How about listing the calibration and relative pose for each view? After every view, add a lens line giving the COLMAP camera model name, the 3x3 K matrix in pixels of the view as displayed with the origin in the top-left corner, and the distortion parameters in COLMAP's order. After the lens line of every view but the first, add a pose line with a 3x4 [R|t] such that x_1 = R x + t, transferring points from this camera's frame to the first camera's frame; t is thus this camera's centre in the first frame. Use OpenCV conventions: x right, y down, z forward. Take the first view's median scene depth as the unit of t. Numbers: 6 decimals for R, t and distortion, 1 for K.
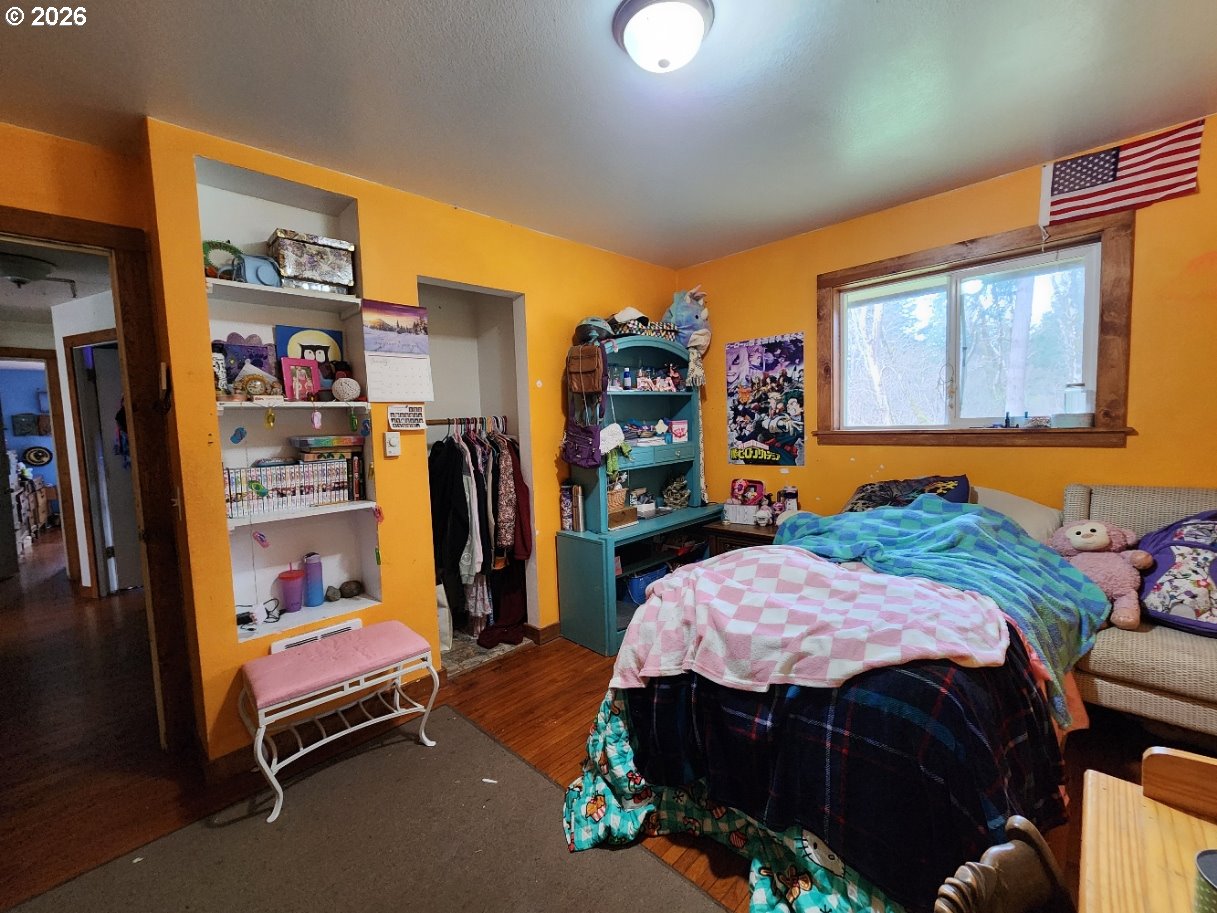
lens RADIAL K [[492.9, 0, 608.2], [0, 492.9, 458.5], [0, 0, 1]] dist [-0.008562, 0.000482]
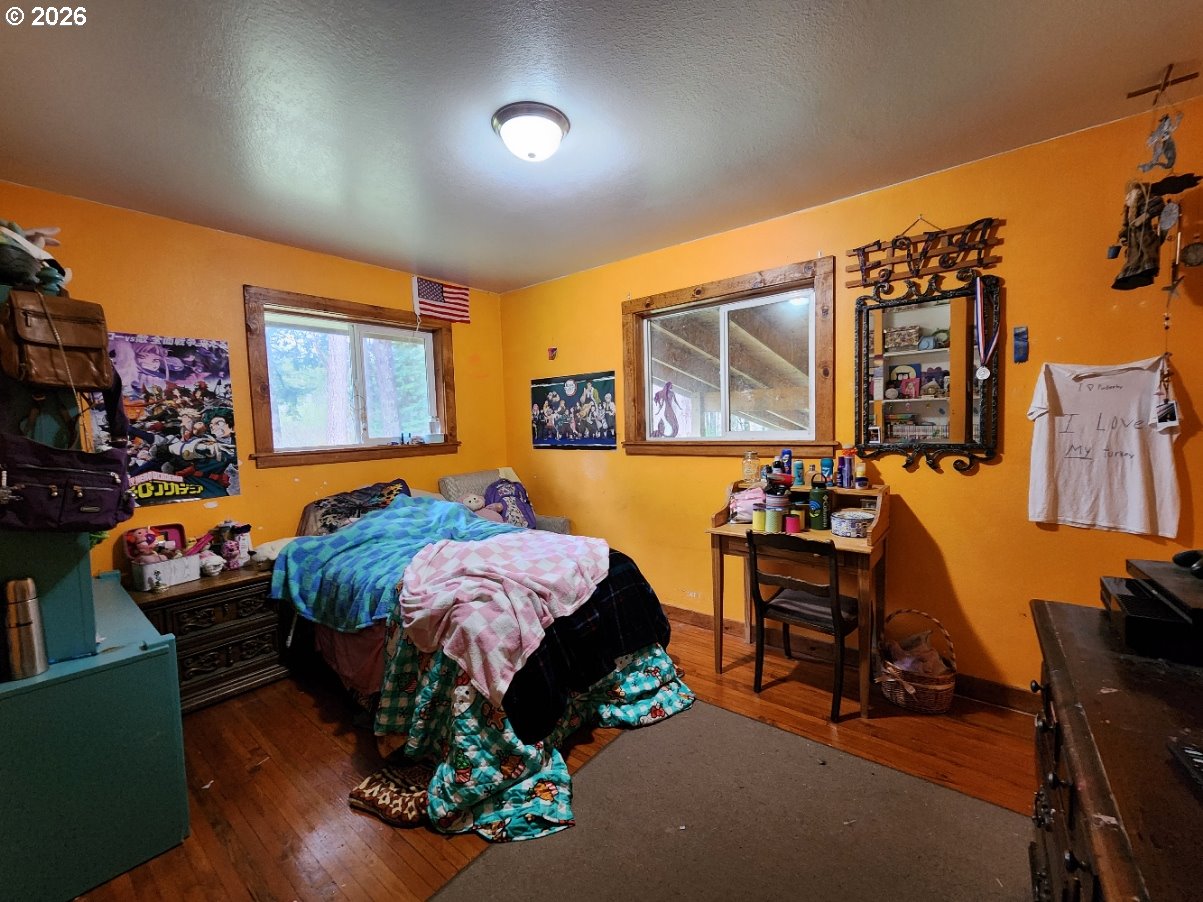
lens RADIAL K [[487.2, 0, 600.5], [0, 487.2, 450.6], [0, 0, 1]] dist [-0.008562, 0.000482]
pose [[-0.087928, -0.021706, 0.995890, -0.507598], [0.106104, 0.993871, 0.031030, -0.021049], [-0.990460, 0.108396, -0.085086, 0.424534]]
